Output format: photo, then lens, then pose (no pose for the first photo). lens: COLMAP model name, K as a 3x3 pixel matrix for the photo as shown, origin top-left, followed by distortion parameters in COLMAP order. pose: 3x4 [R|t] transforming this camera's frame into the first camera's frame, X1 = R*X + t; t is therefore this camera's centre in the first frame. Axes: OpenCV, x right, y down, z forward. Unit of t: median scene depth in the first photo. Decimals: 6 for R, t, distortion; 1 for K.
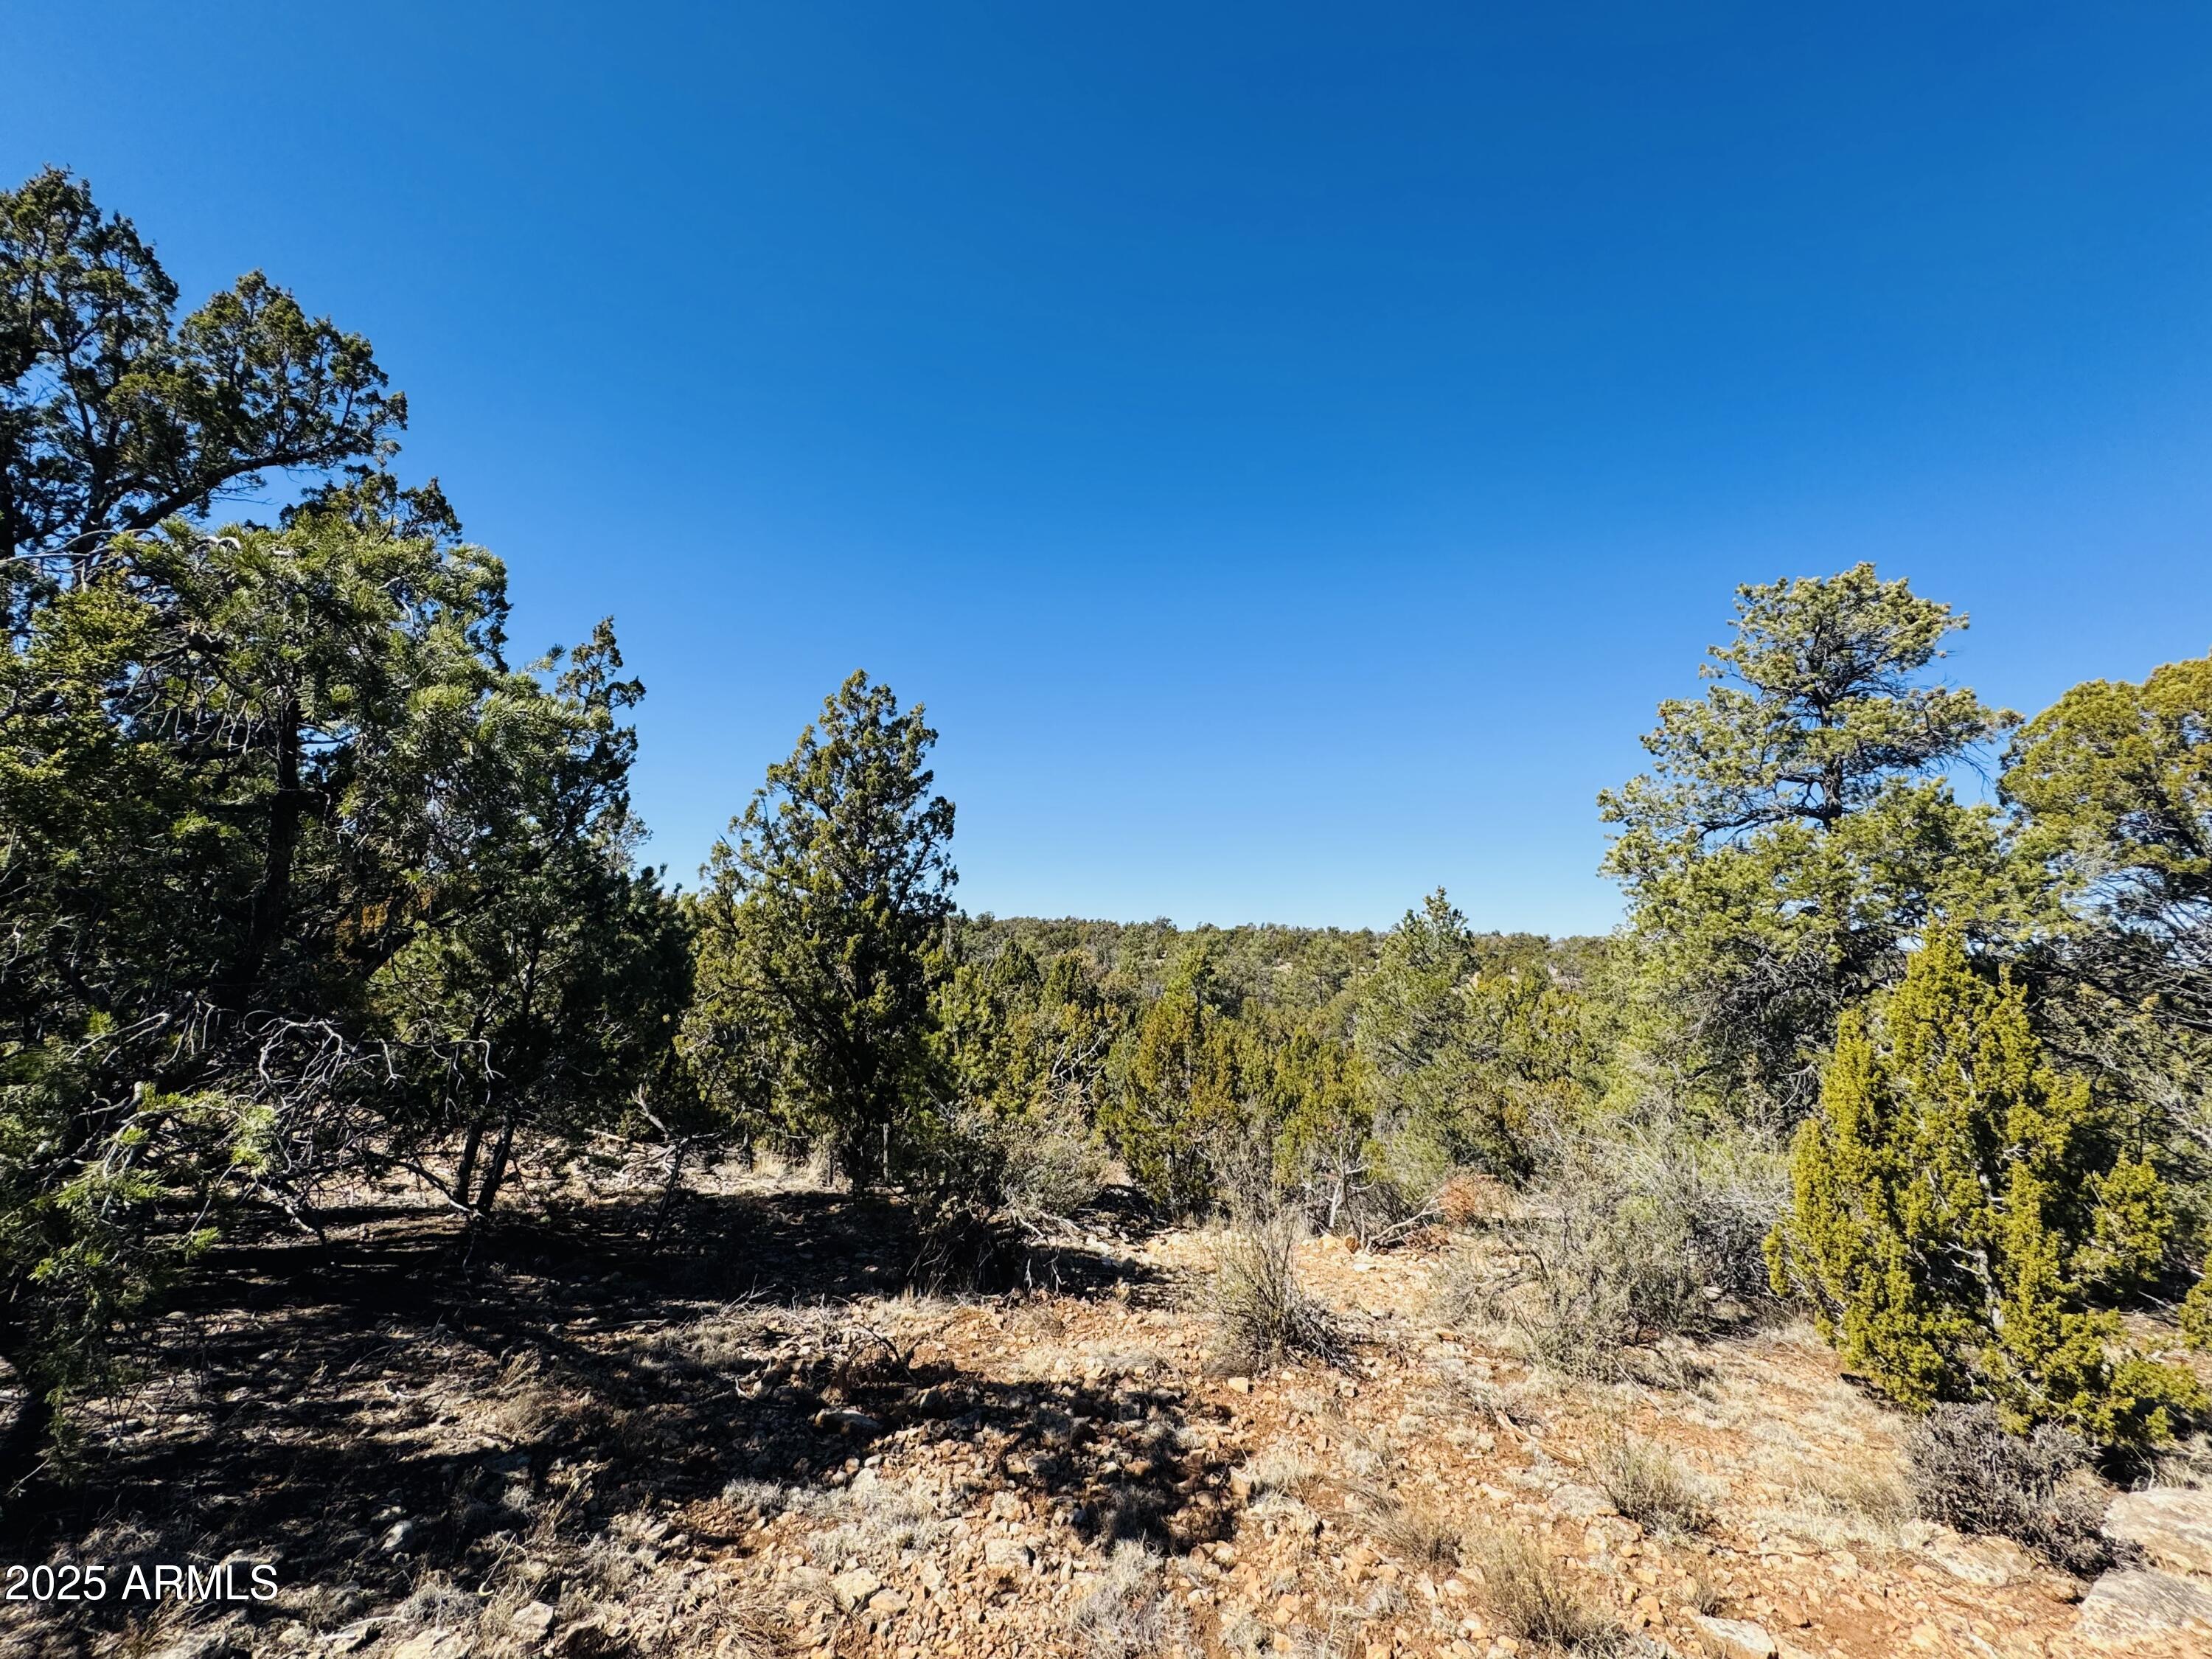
lens RADIAL K [[882.2, 0, 1104.1], [0, 882.2, 830.6], [0, 0, 1]] dist [-0.001329, 0.000402]
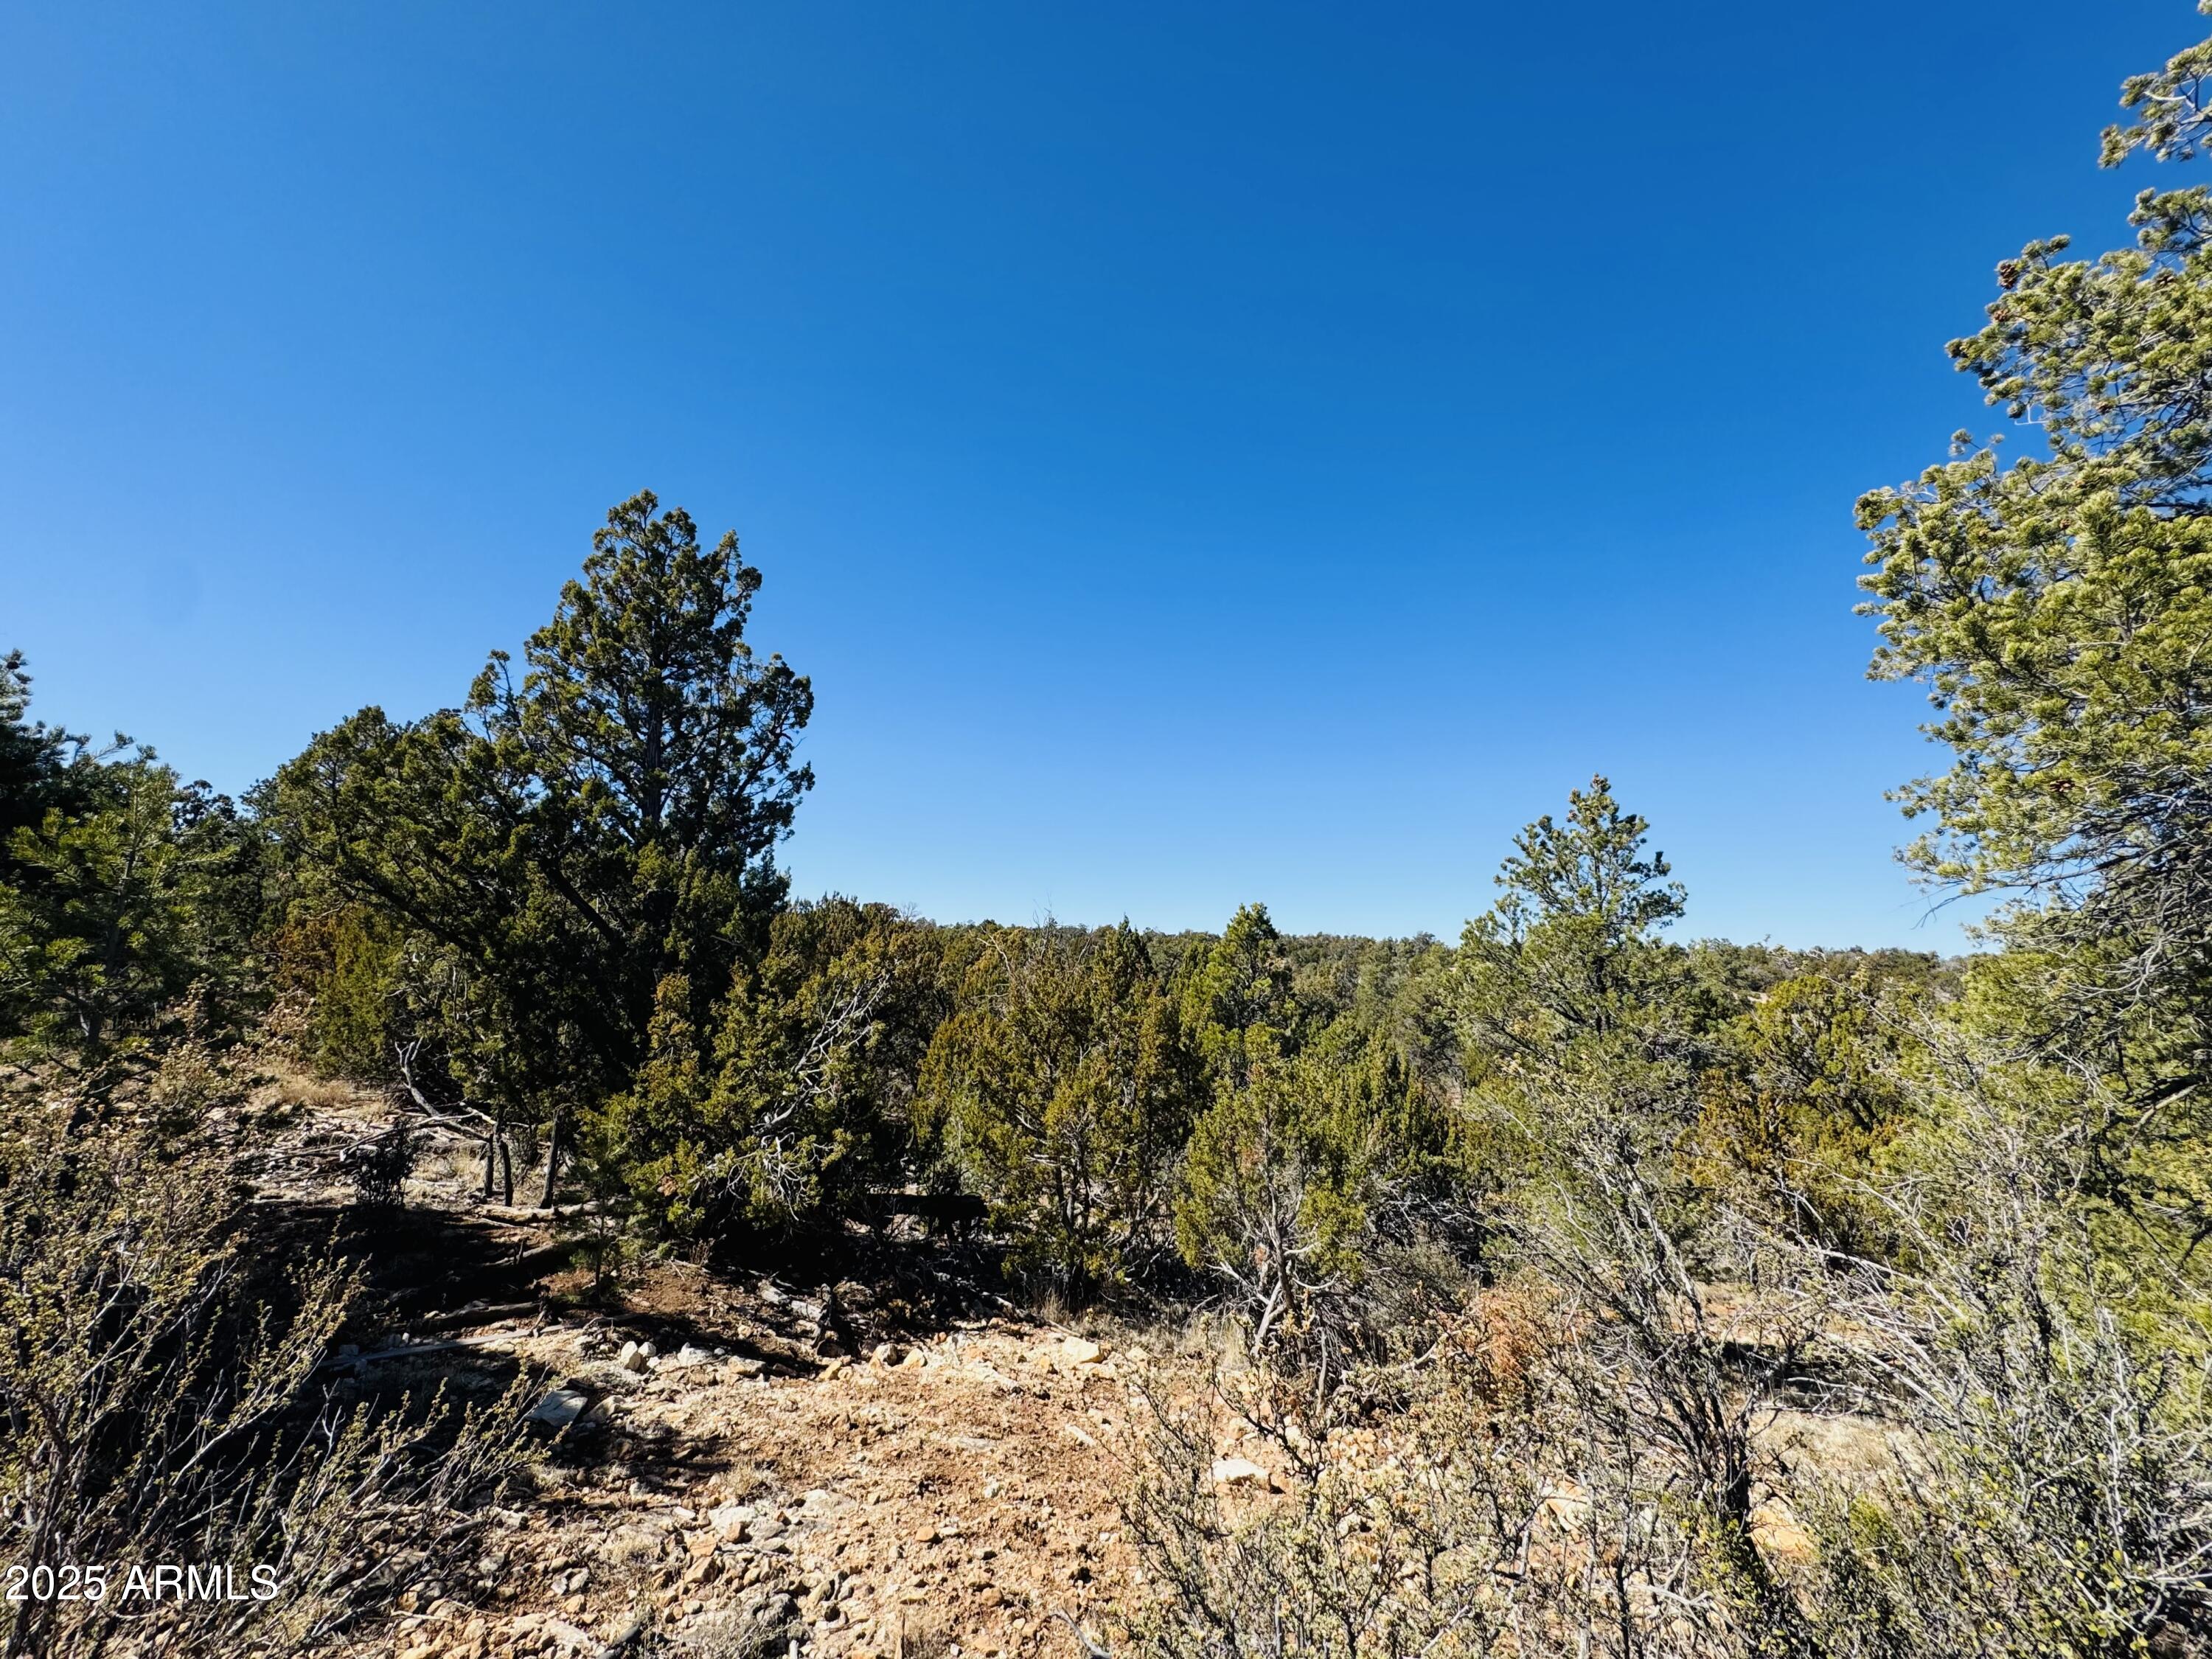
lens RADIAL K [[882.2, 0, 1104.1], [0, 882.2, 830.6], [0, 0, 1]] dist [-0.001329, 0.000402]
pose [[0.958572, -0.039484, -0.282100, 0.113855], [0.033356, 0.999092, -0.026493, 0.053226], [0.282890, 0.015985, 0.959019, 0.165596]]
